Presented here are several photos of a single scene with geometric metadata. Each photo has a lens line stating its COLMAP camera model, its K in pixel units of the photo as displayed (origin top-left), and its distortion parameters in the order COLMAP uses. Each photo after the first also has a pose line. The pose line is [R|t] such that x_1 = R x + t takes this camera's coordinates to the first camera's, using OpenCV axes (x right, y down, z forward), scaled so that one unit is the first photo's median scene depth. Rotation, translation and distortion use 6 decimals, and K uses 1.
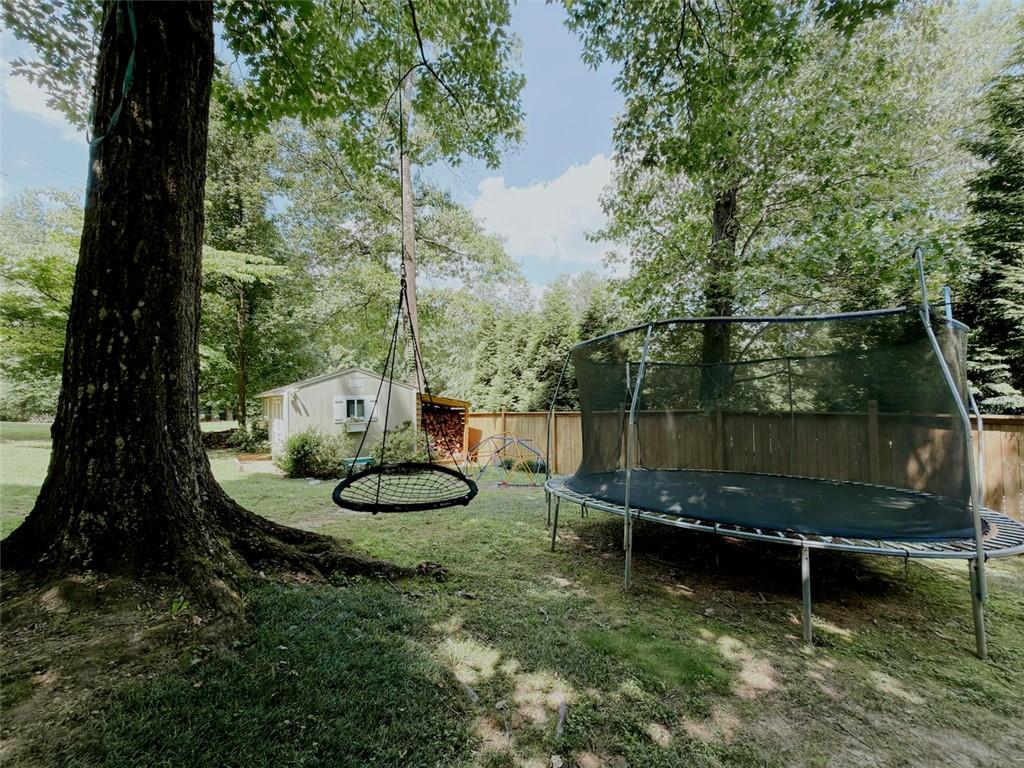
lens RADIAL K [[408.2, 0, 516.0], [0, 408.2, 387.3], [0, 0, 1]] dist [-0.003441, -0.000270]
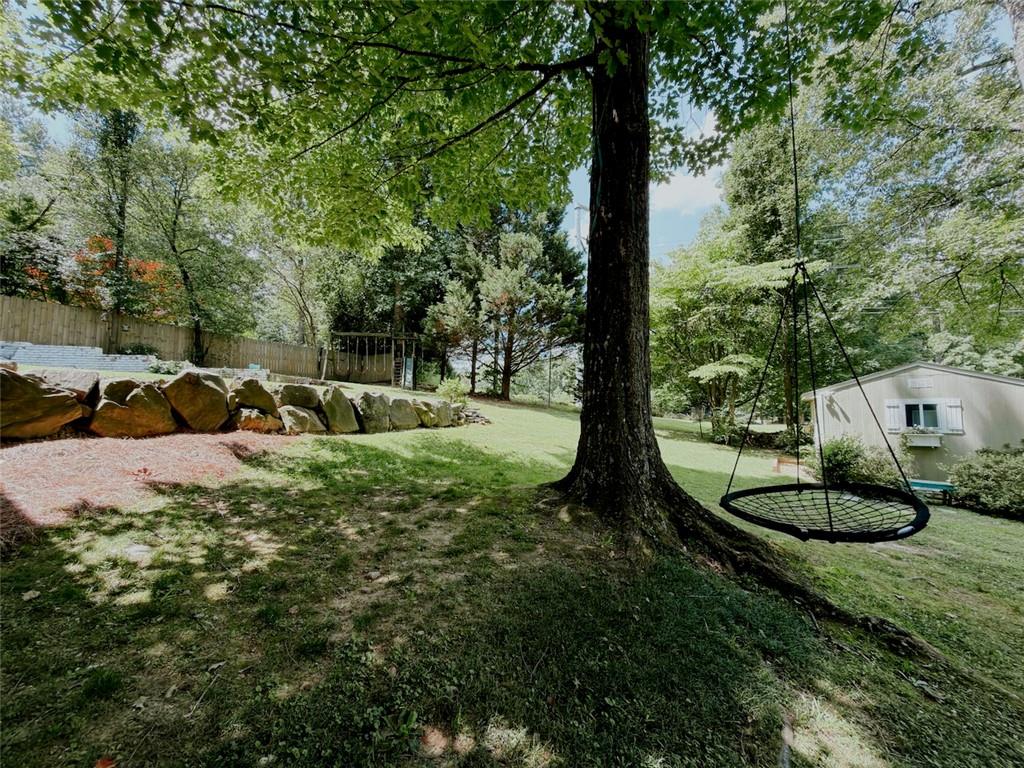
lens RADIAL K [[408.2, 0, 517.3], [0, 408.2, 388.6], [0, 0, 1]] dist [-0.003441, -0.000270]
pose [[0.330802, -0.023883, -0.943398, 0.274852], [0.018185, 0.999655, -0.018930, 0.006605], [0.943525, -0.010894, 0.331122, 0.124705]]
